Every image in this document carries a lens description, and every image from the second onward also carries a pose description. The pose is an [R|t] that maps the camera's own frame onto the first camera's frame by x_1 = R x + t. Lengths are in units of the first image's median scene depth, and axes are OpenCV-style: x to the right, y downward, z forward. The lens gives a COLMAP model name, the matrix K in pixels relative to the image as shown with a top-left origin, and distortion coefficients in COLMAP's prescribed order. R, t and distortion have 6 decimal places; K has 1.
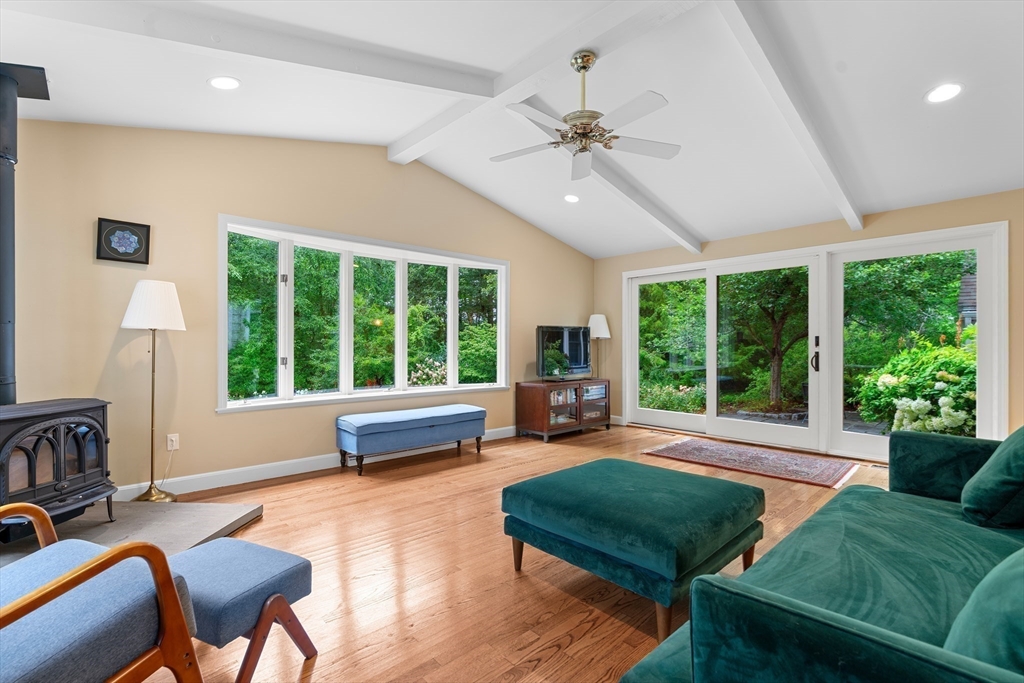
lens RADIAL K [[463.3, 0, 513.7], [0, 463.3, 344.6], [0, 0, 1]] dist [-0.004890, 0.002423]
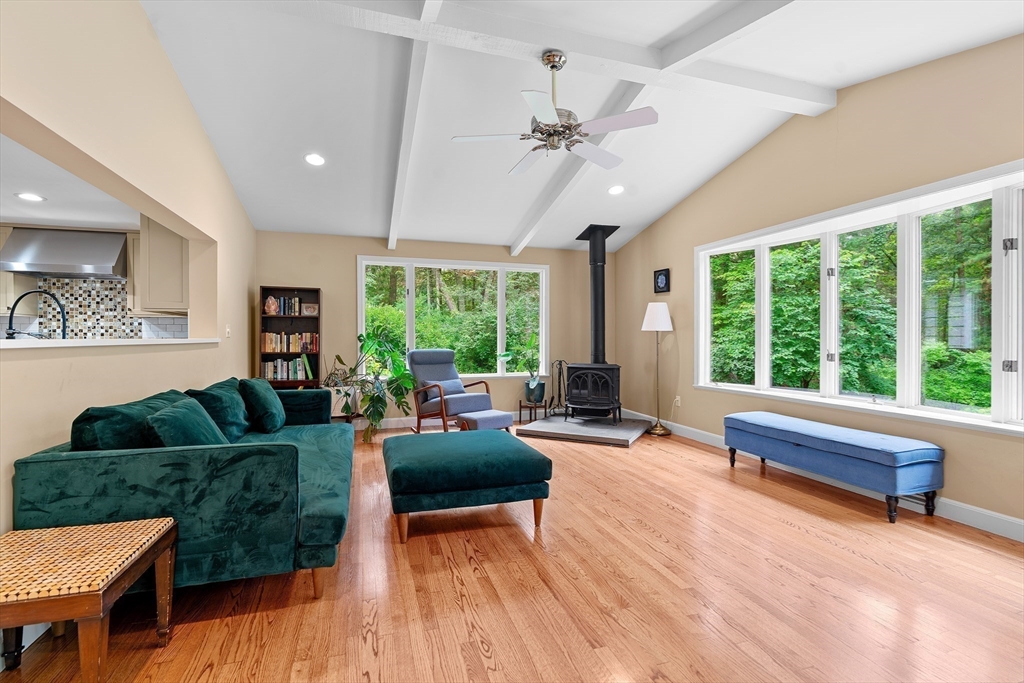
lens RADIAL K [[463.3, 0, 518.9], [0, 463.3, 340.7], [0, 0, 1]] dist [-0.004890, 0.002423]
pose [[-0.401180, 0.003353, -0.915993, 0.882427], [-0.002636, 0.999985, 0.004815, -0.002157], [0.915995, 0.004346, -0.401165, 1.068266]]
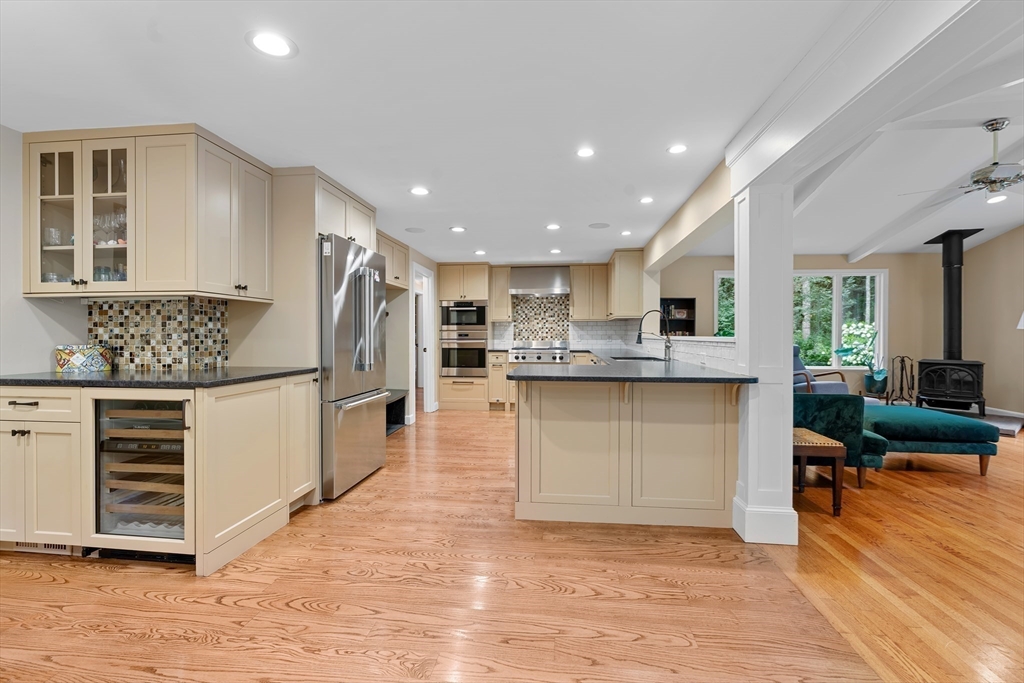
lens RADIAL K [[463.3, 0, 510.8], [0, 463.3, 336.4], [0, 0, 1]] dist [-0.004890, 0.002423]
pose [[-0.743681, 0.000503, -0.668534, 1.597377], [-0.004342, 0.999975, 0.005582, -0.003974], [0.668520, 0.007054, -0.743661, 0.863145]]
